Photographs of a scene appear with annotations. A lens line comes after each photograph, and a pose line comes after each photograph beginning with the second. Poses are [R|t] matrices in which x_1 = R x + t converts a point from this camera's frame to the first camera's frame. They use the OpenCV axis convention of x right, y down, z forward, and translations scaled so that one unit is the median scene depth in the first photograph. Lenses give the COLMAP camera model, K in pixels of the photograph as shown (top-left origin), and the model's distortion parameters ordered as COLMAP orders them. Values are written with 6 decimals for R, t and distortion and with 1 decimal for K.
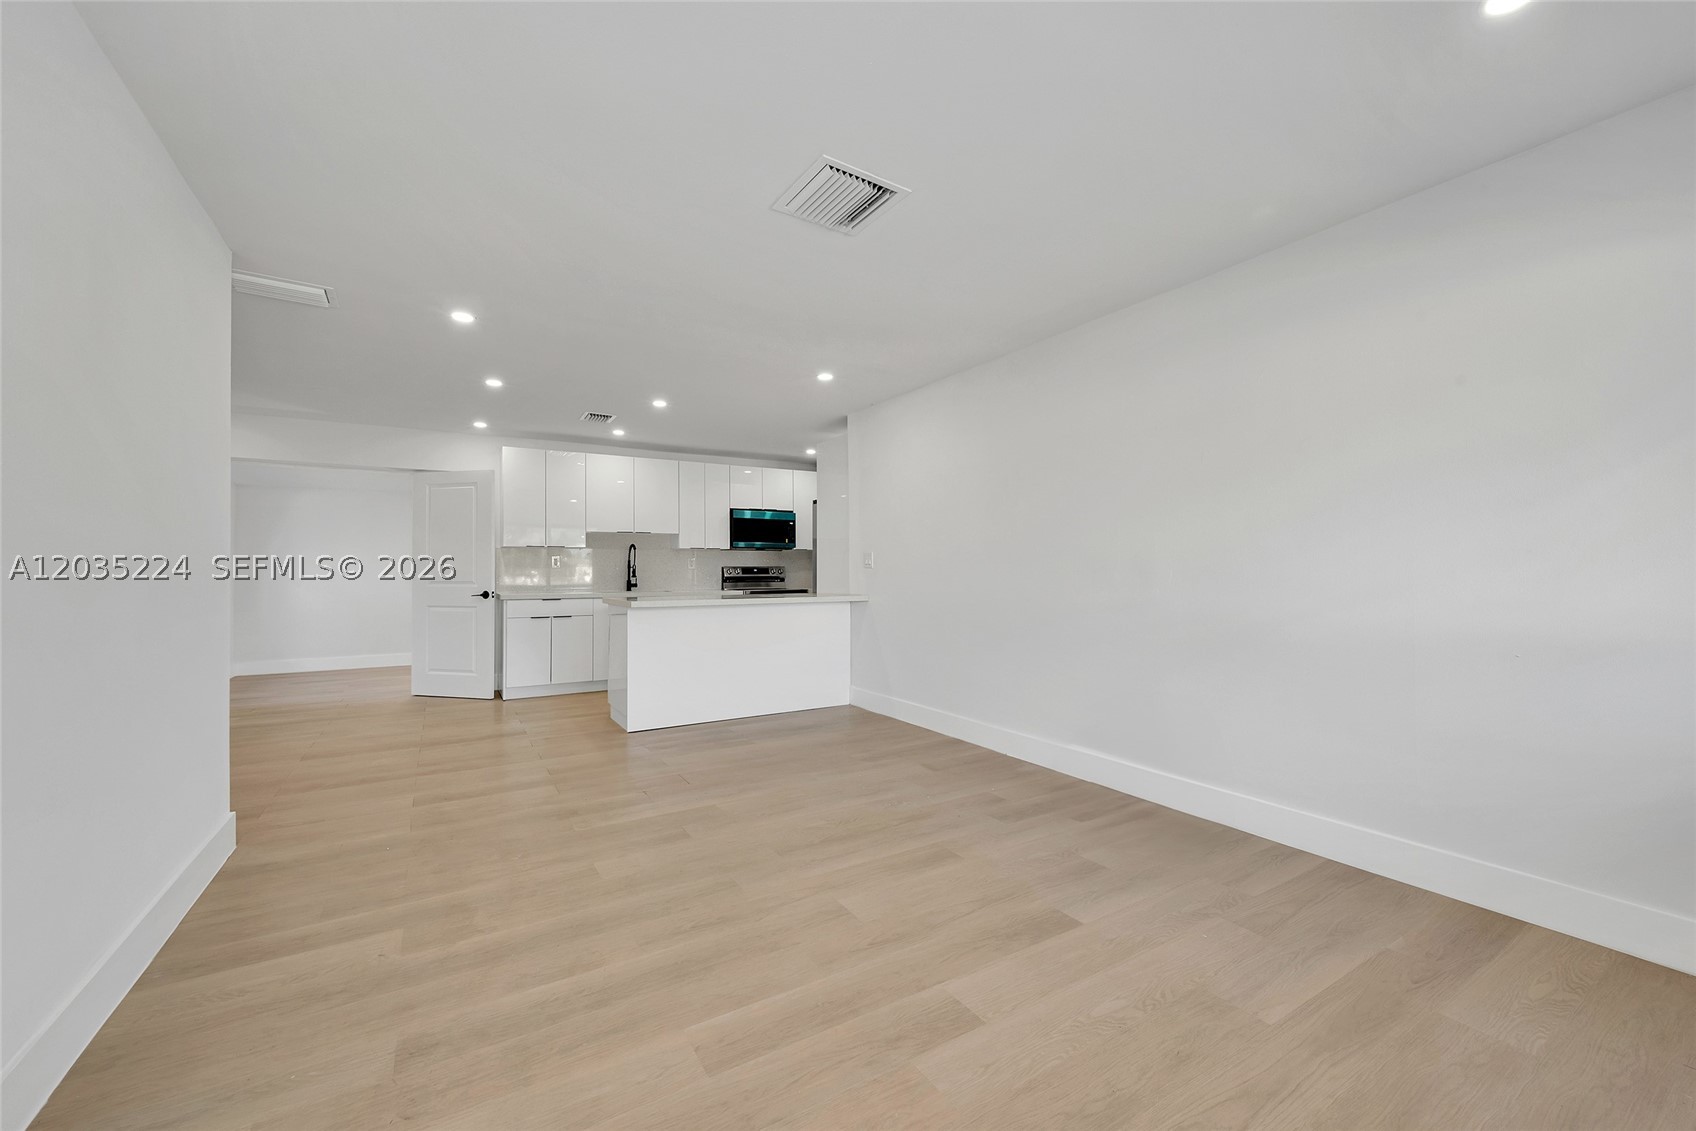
lens RADIAL K [[670.7, 0, 833.3], [0, 670.7, 570.6], [0, 0, 1]] dist [0.002753, 0.000440]
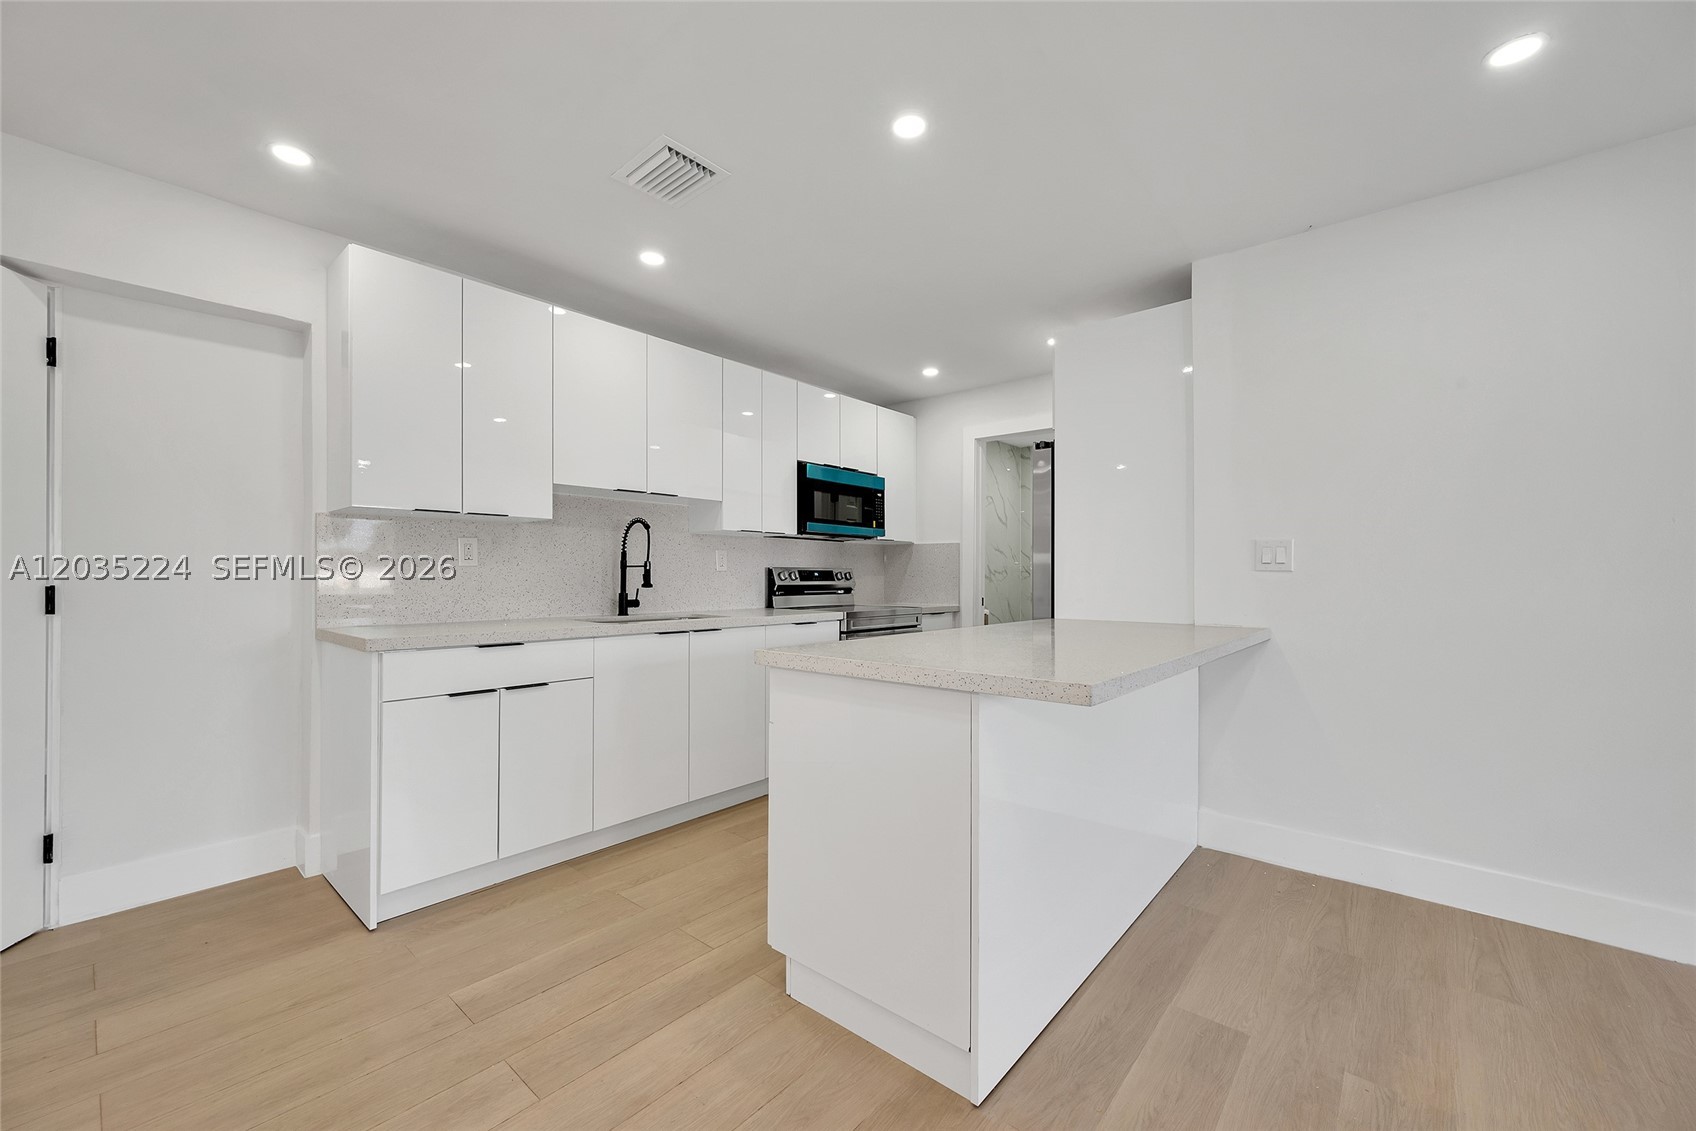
lens RADIAL K [[670.7, 0, 833.3], [0, 670.7, 570.6], [0, 0, 1]] dist [0.002753, 0.000440]
pose [[0.947525, 0.010559, 0.319508, -0.328610], [-0.008589, 0.999934, -0.007572, 0.000776], [-0.319567, 0.004430, 0.947553, 0.514043]]
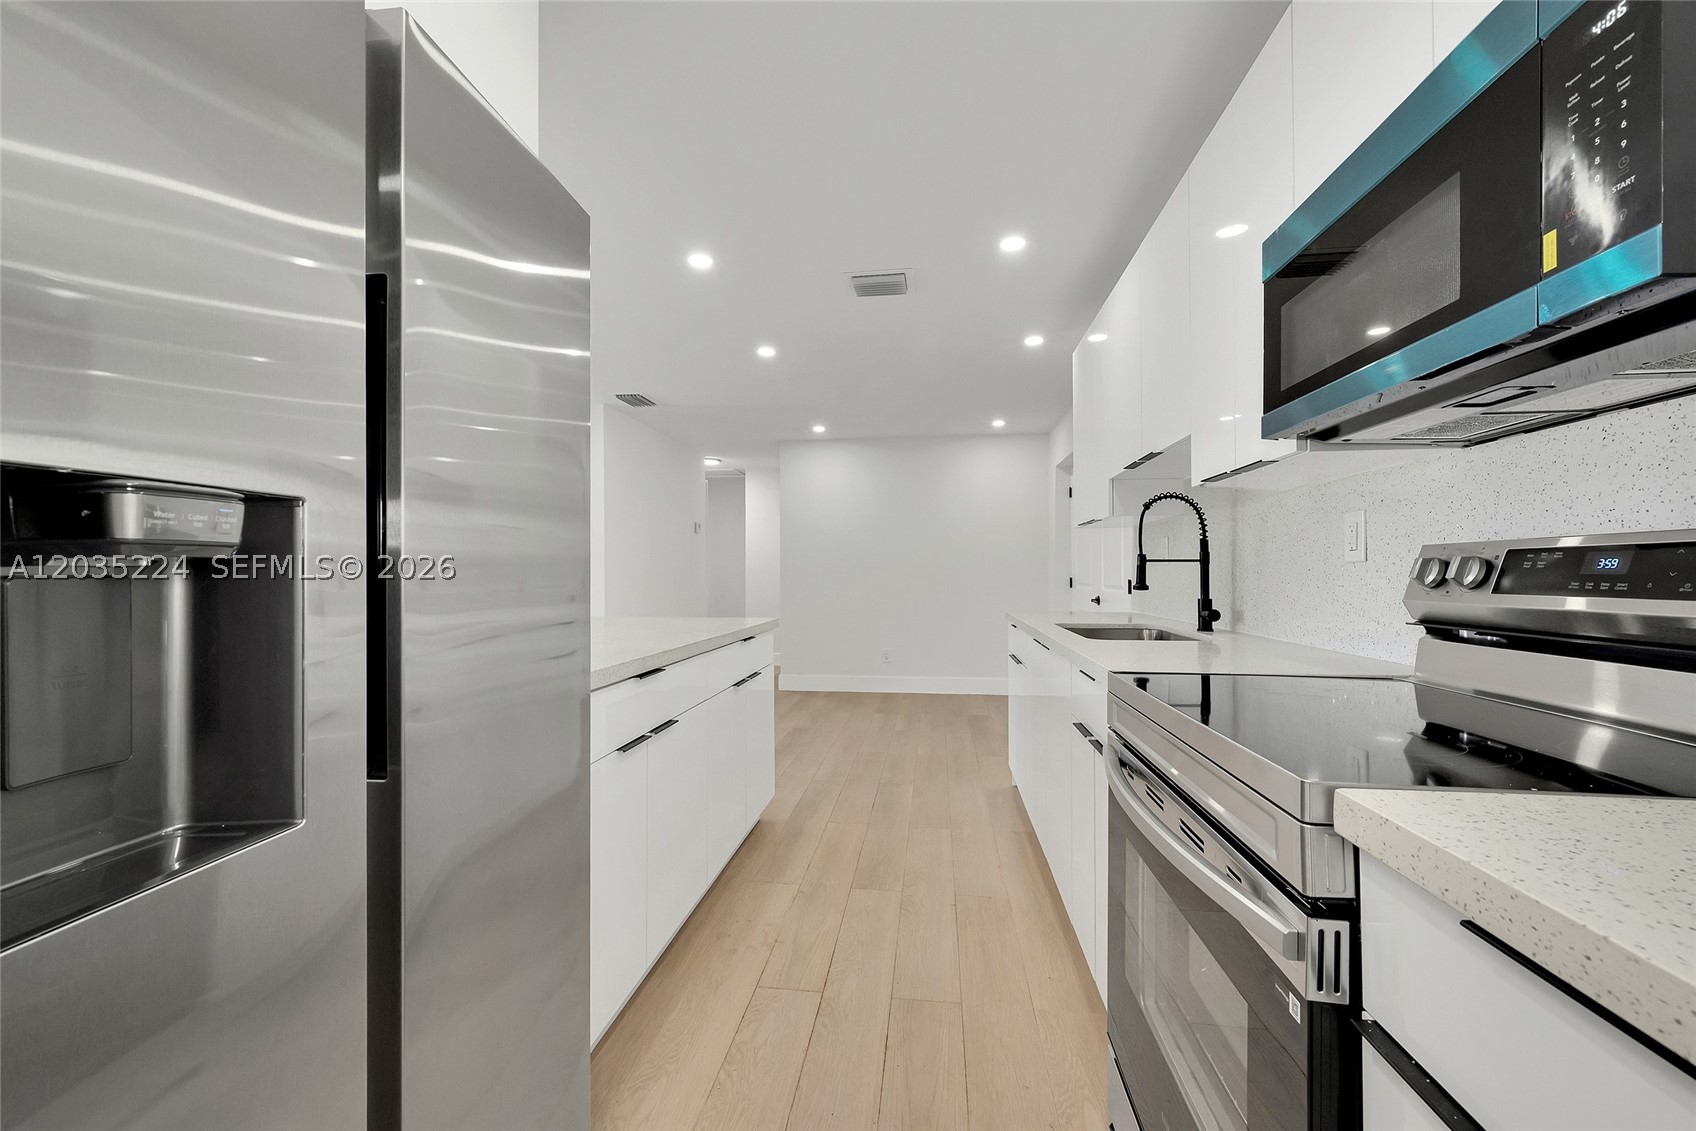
lens RADIAL K [[675.8, 0, 848.1], [0, 675.8, 581.6], [0, 0, 1]] dist [-0.000587, 0.000029]
pose [[-0.602355, 0.018829, -0.798006, 0.072570], [0.014057, 0.999817, 0.012980, -0.000578], [0.798104, -0.003399, -0.602510, 1.104704]]
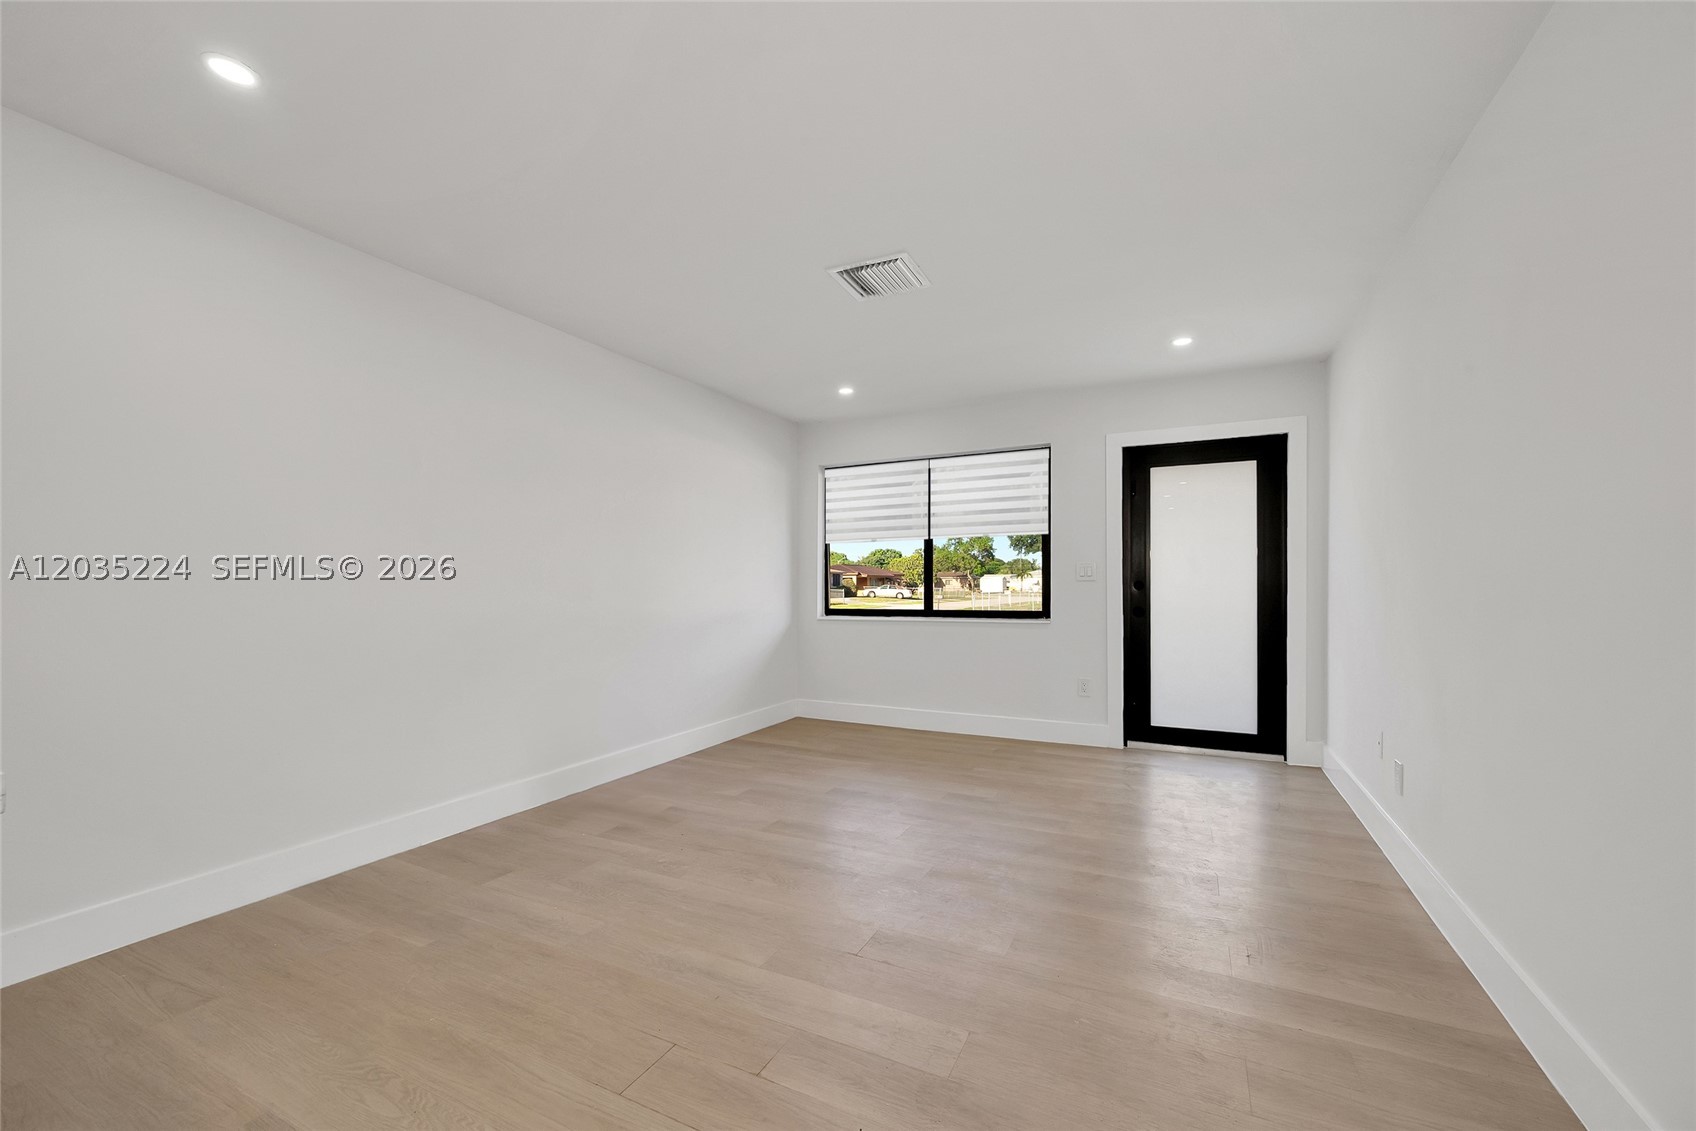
lens RADIAL K [[702.8, 0, 841.1], [0, 702.8, 558.7], [0, 0, 1]] dist [-0.001479, -0.000065]
pose [[-0.552226, 0.037294, 0.832860, -0.364131], [0.003967, 0.999105, -0.042107, 0.003252], [-0.833685, -0.019949, -0.551880, 0.621325]]
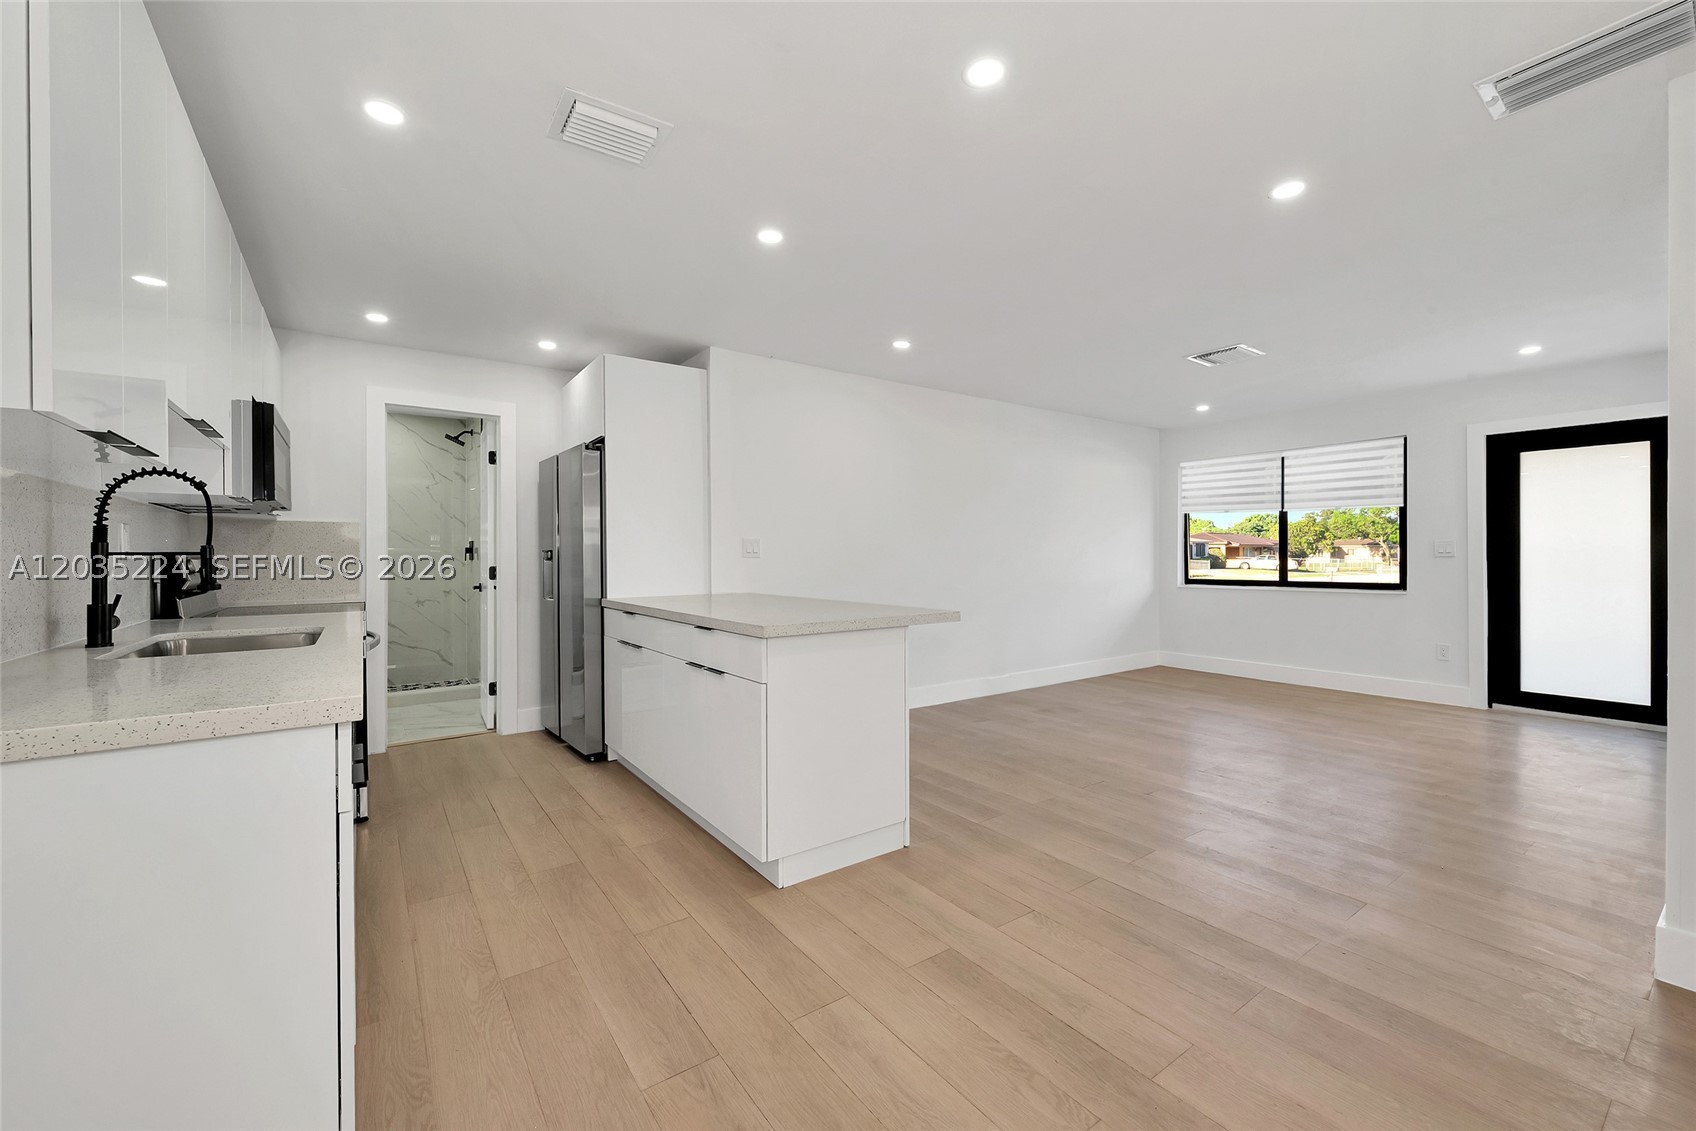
lens RADIAL K [[683.6, 0, 846.2], [0, 683.6, 559.1], [0, 0, 1]] dist [0.000215, -0.000056]
pose [[-0.099450, 0.000064, 0.995043, -0.614856], [0.001775, 0.999998, 0.000113, -0.002425], [-0.995041, 0.001777, -0.099450, 0.775505]]
